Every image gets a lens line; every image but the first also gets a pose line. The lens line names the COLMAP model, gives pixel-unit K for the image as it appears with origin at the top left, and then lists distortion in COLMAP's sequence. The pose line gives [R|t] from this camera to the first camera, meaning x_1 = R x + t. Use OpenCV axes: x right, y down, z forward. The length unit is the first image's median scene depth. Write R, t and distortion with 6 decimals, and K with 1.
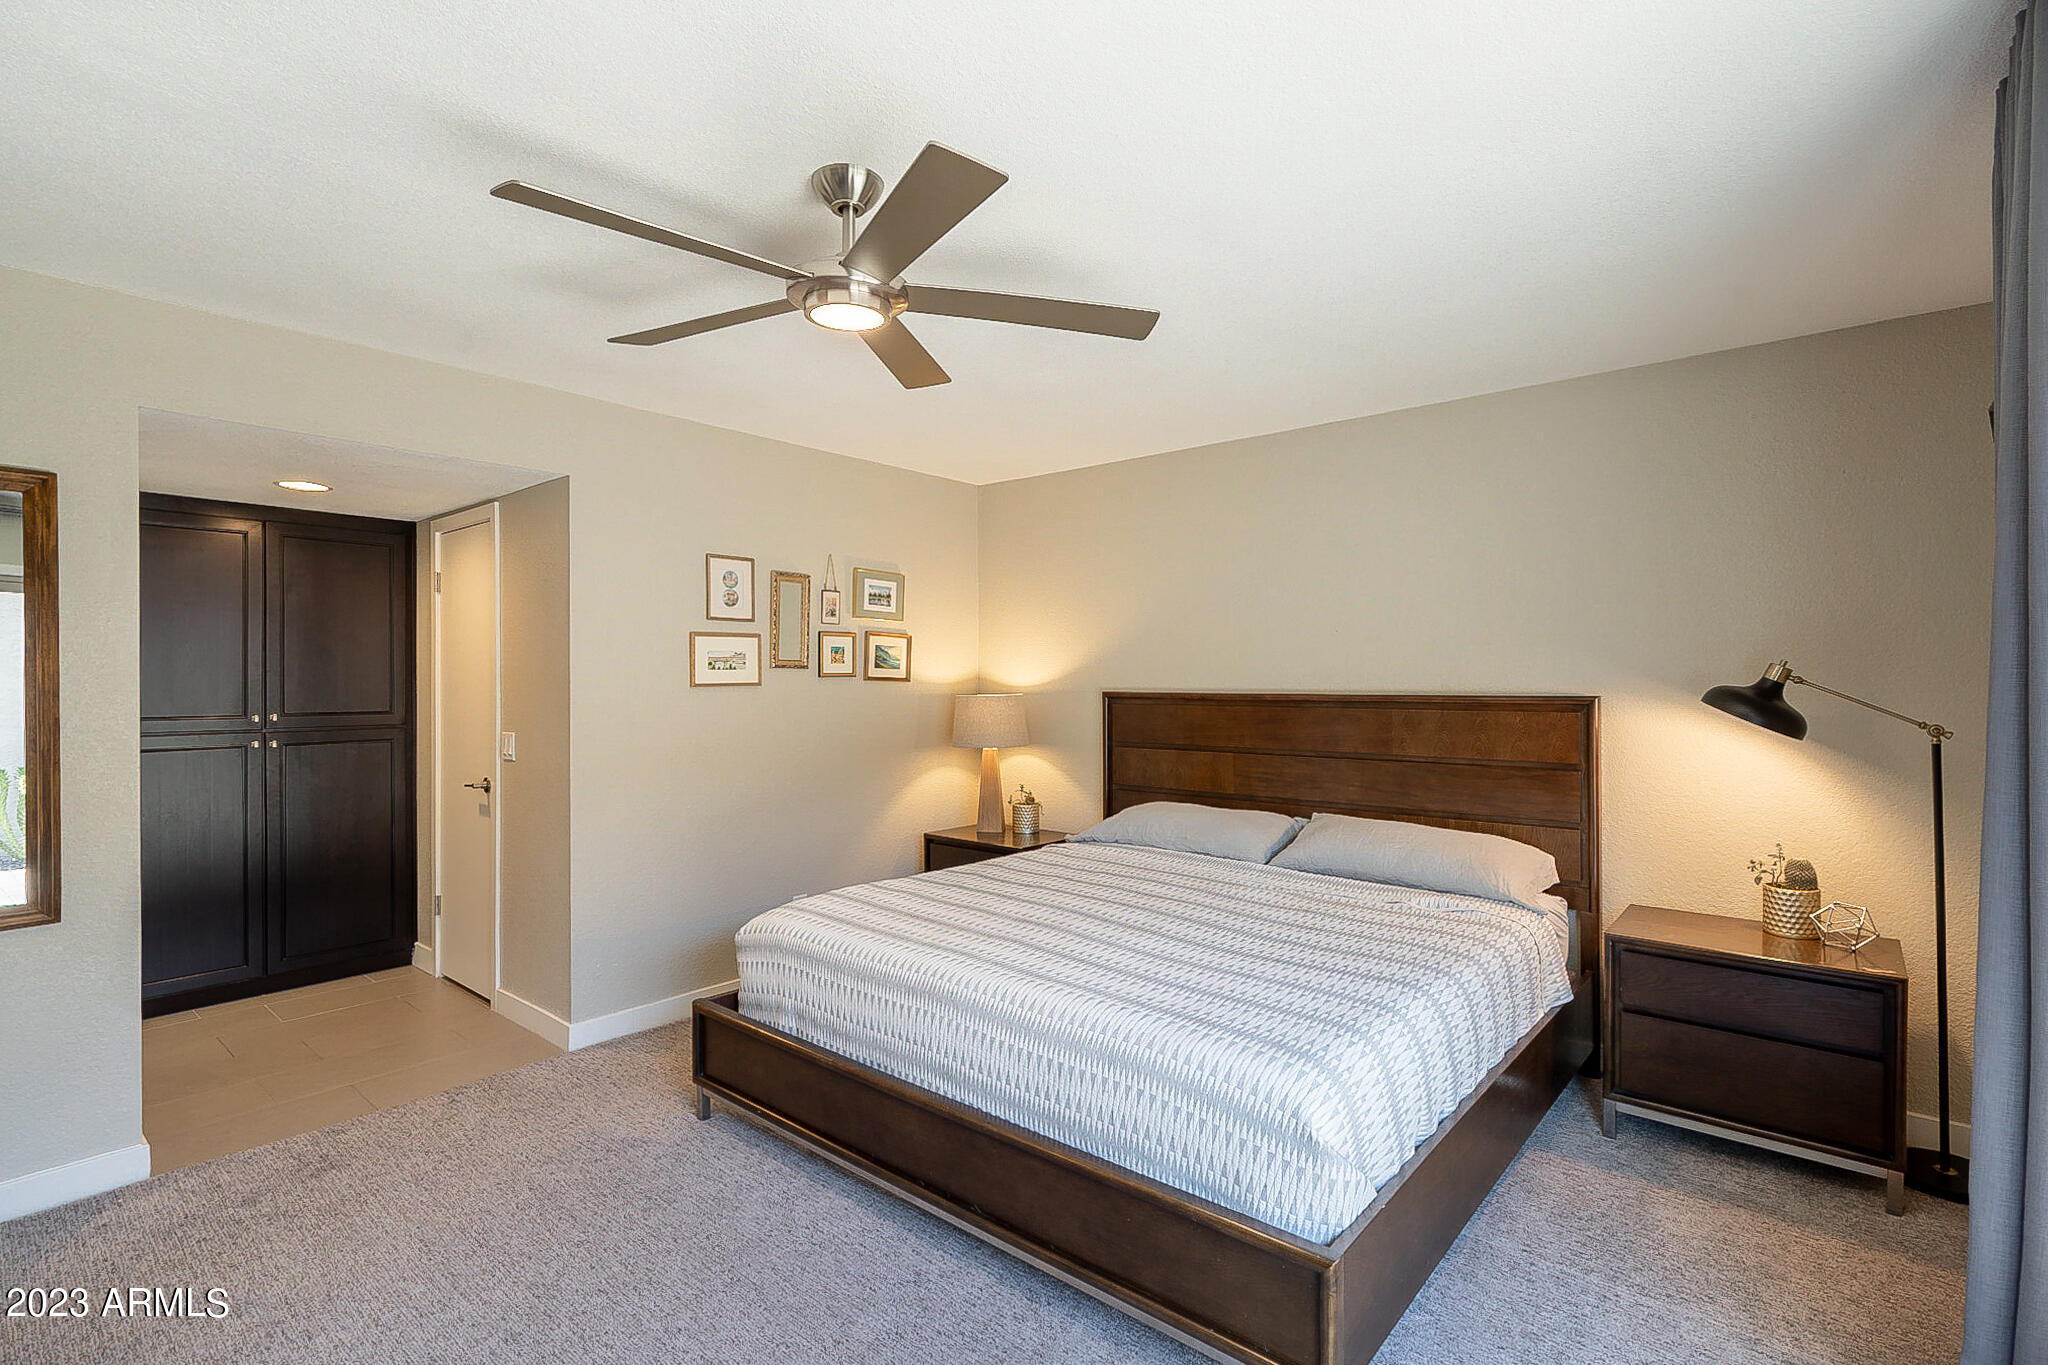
lens RADIAL K [[953.5, 0, 1038.8], [0, 953.5, 685.3], [0, 0, 1]] dist [-0.000051, 0.000369]
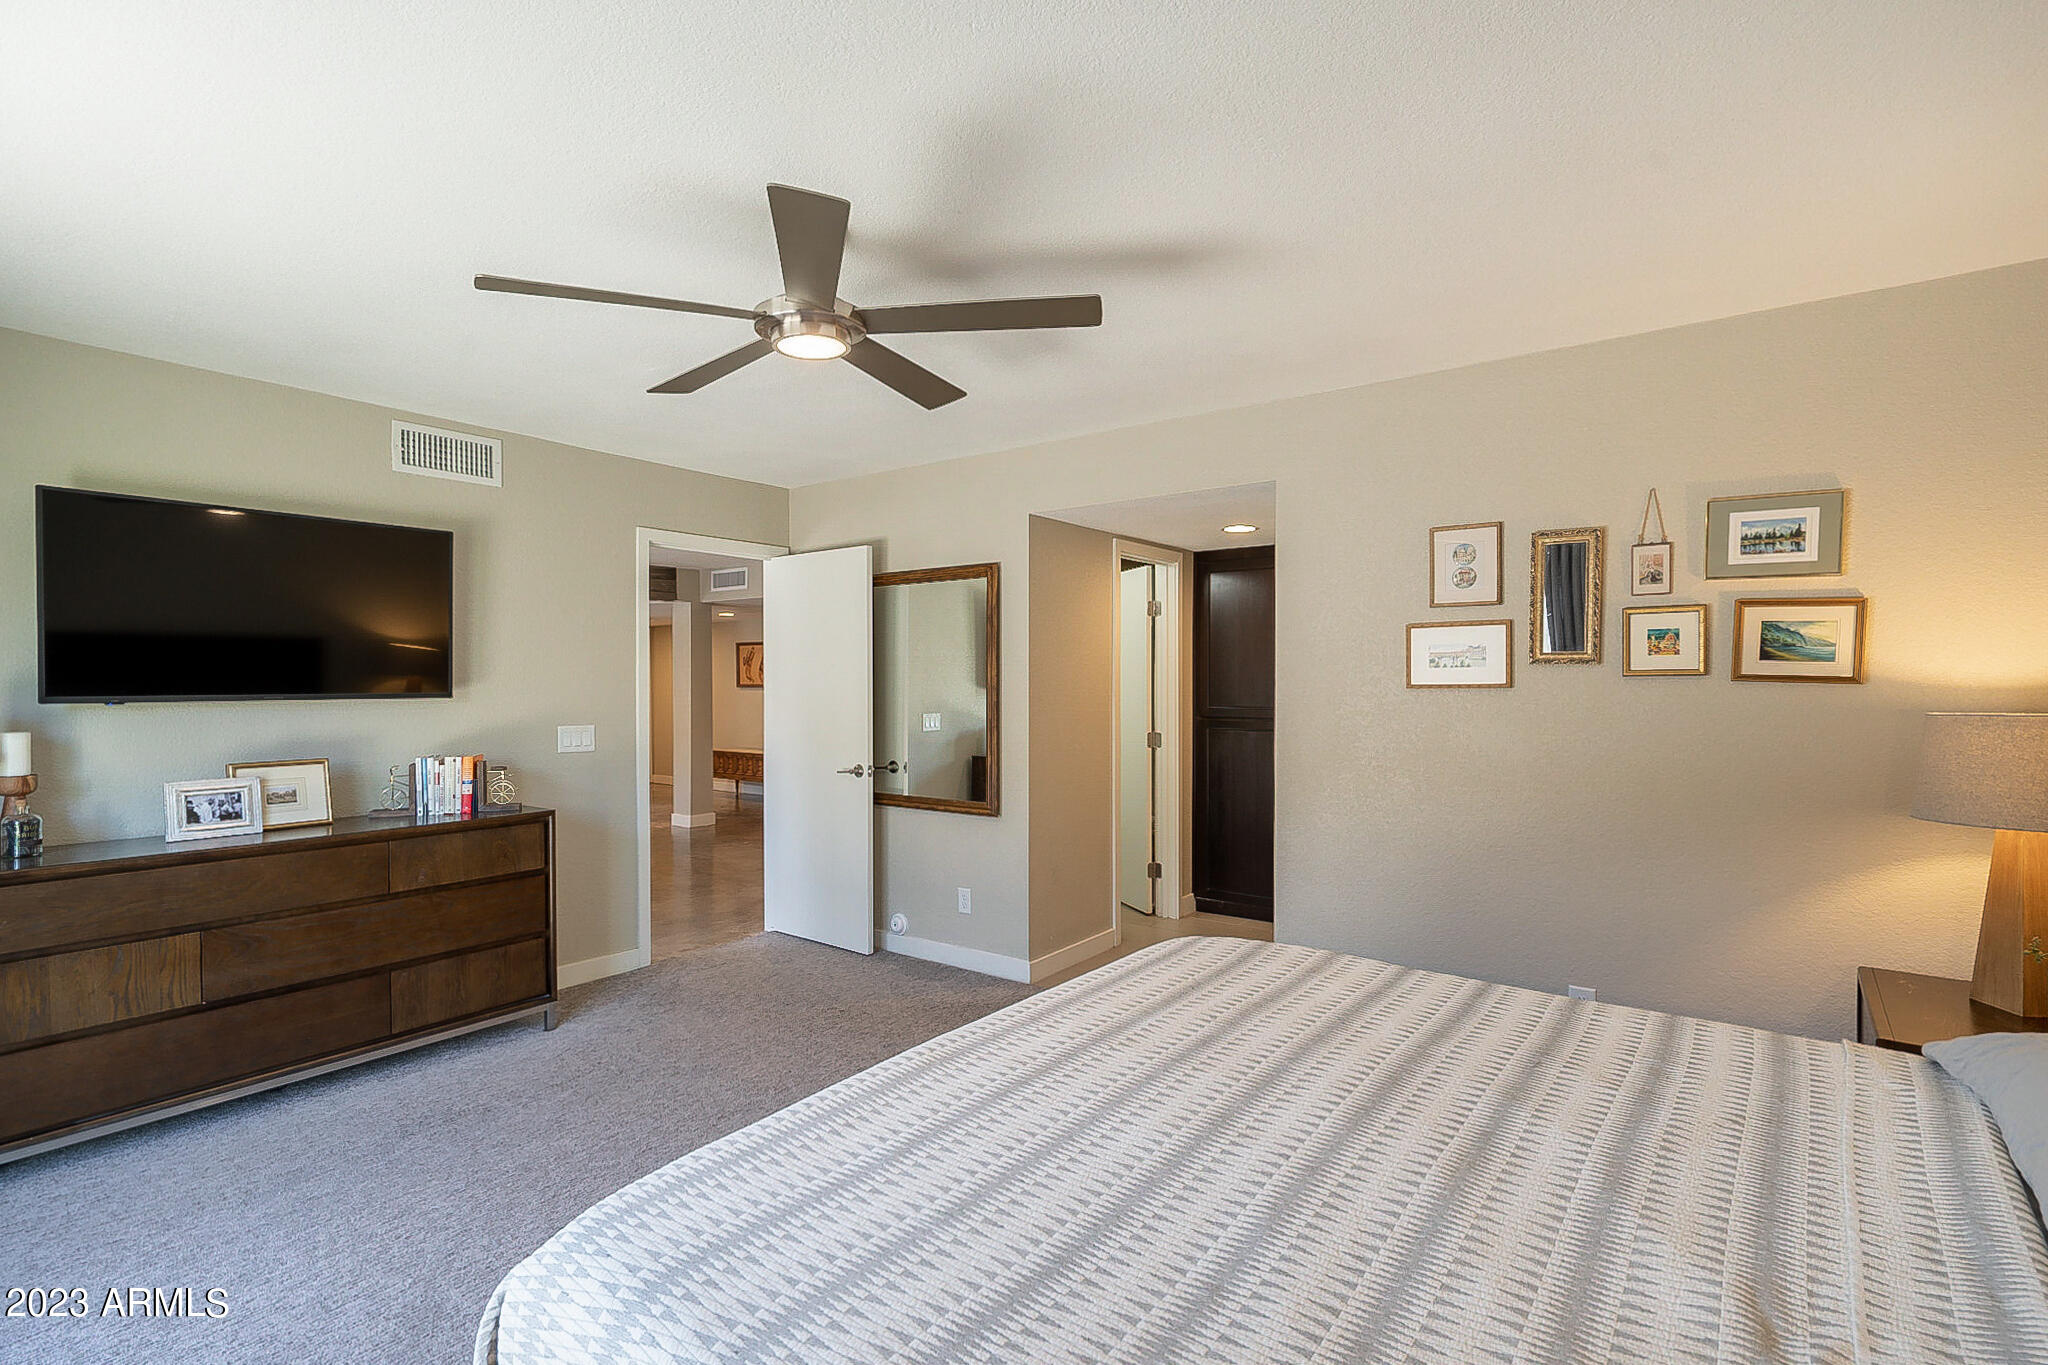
lens RADIAL K [[953.3, 0, 1022.1], [0, 953.3, 676.7], [0, 0, 1]] dist [0.000670, 0.000363]
pose [[0.045277, -0.002018, -0.998972, 0.442888], [-0.006661, 0.999975, -0.002322, -0.004059], [0.998952, 0.006760, 0.045262, 0.577052]]
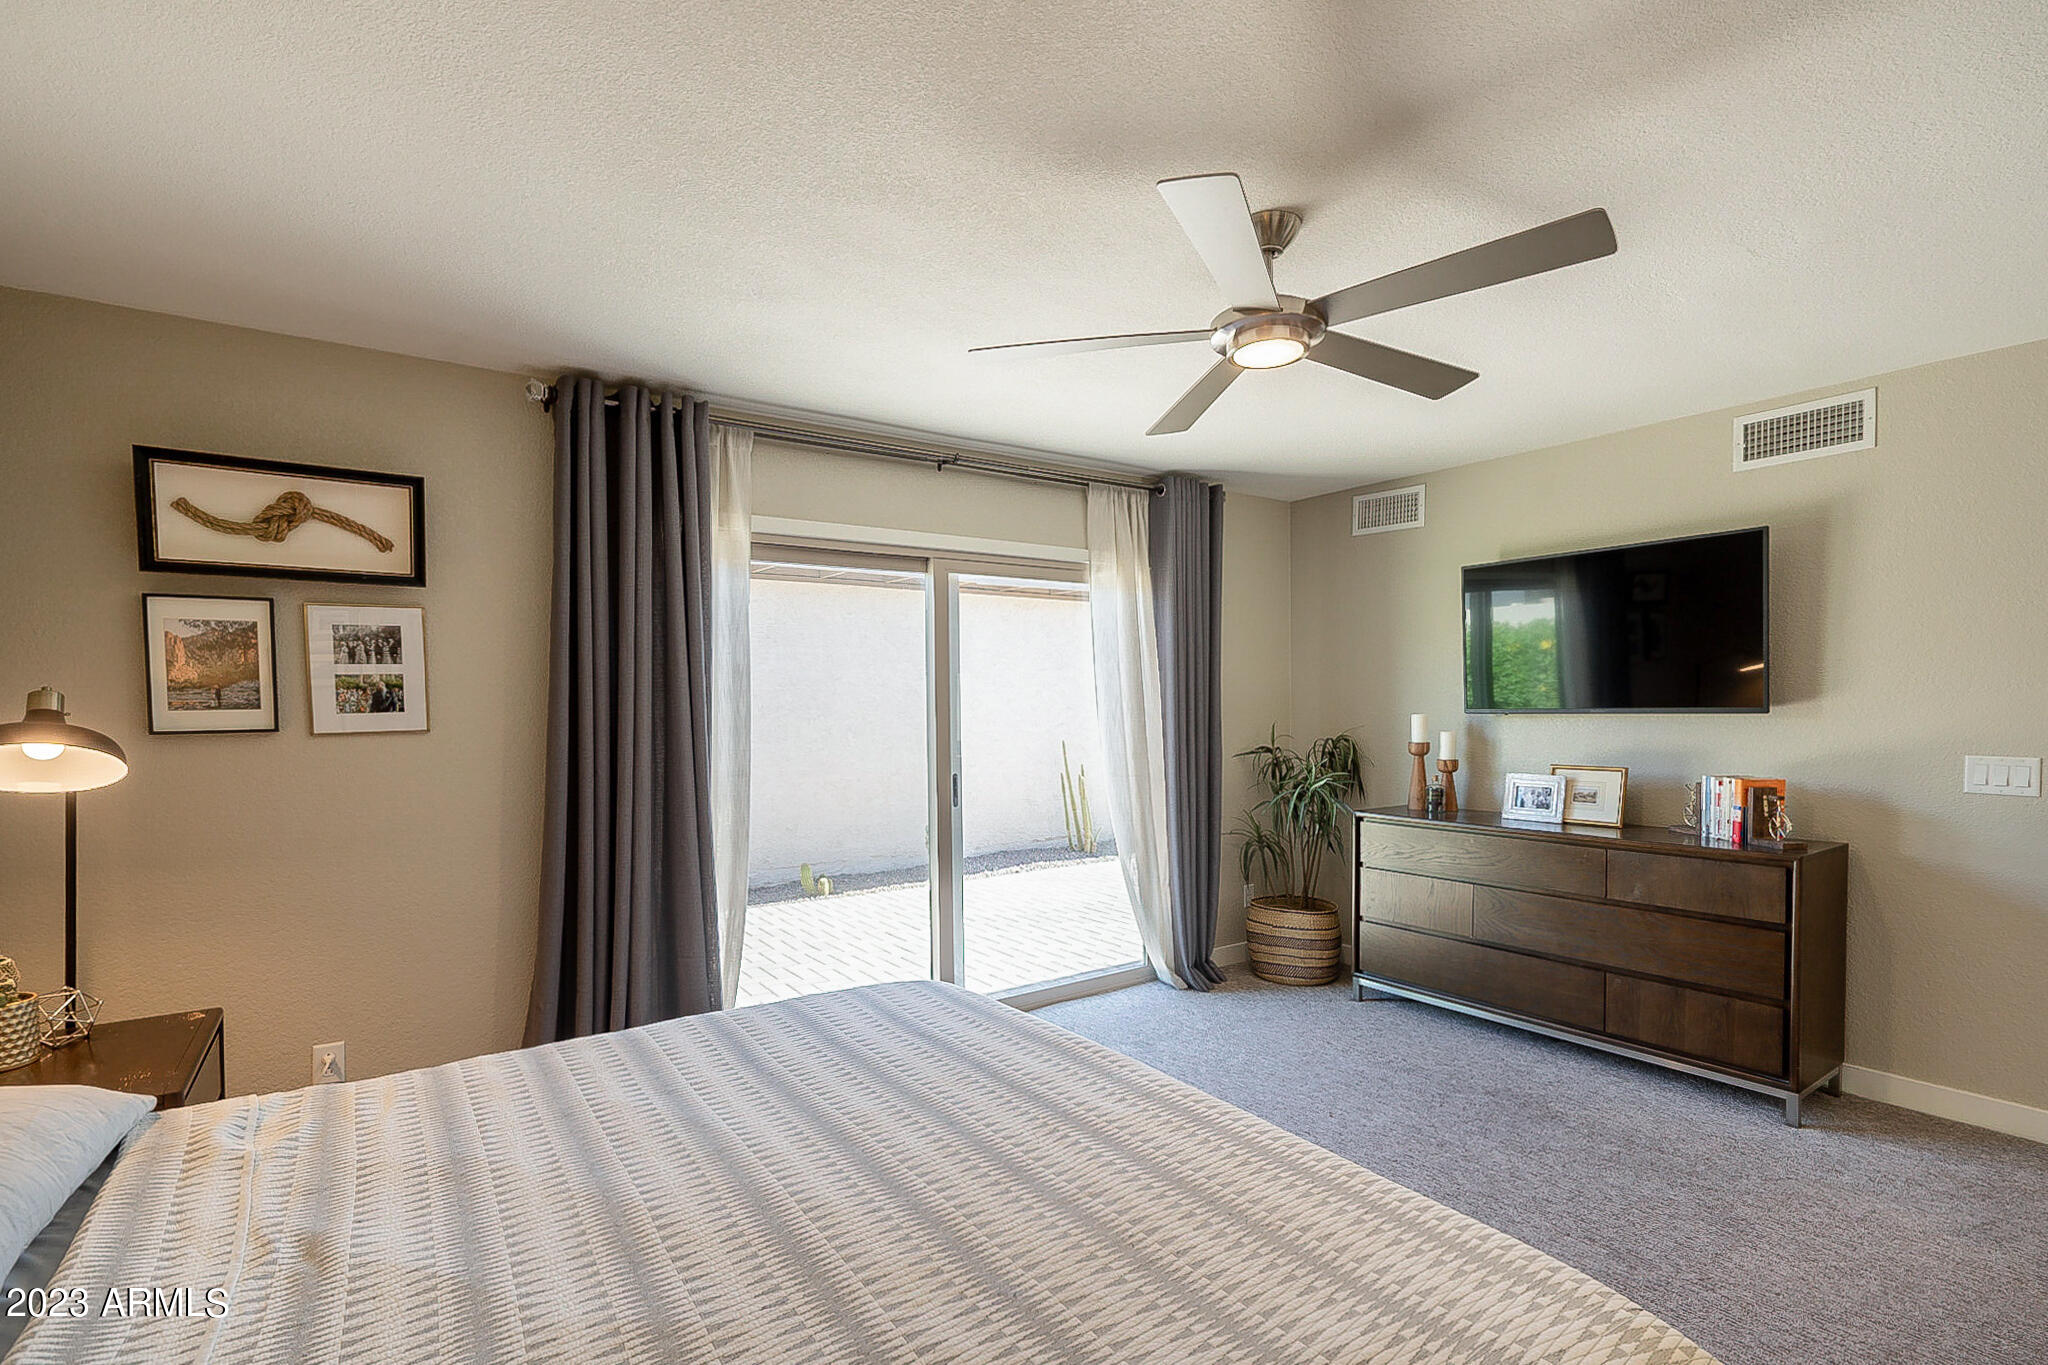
lens RADIAL K [[950.2, 0, 1032.0], [0, 950.2, 691.5], [0, 0, 1]] dist [-0.000732, 0.000079]
pose [[-0.964754, 0.015612, 0.262690, -0.110763], [0.014381, 0.999875, -0.006610, -0.004684], [-0.262760, -0.002599, -0.964858, 1.023951]]
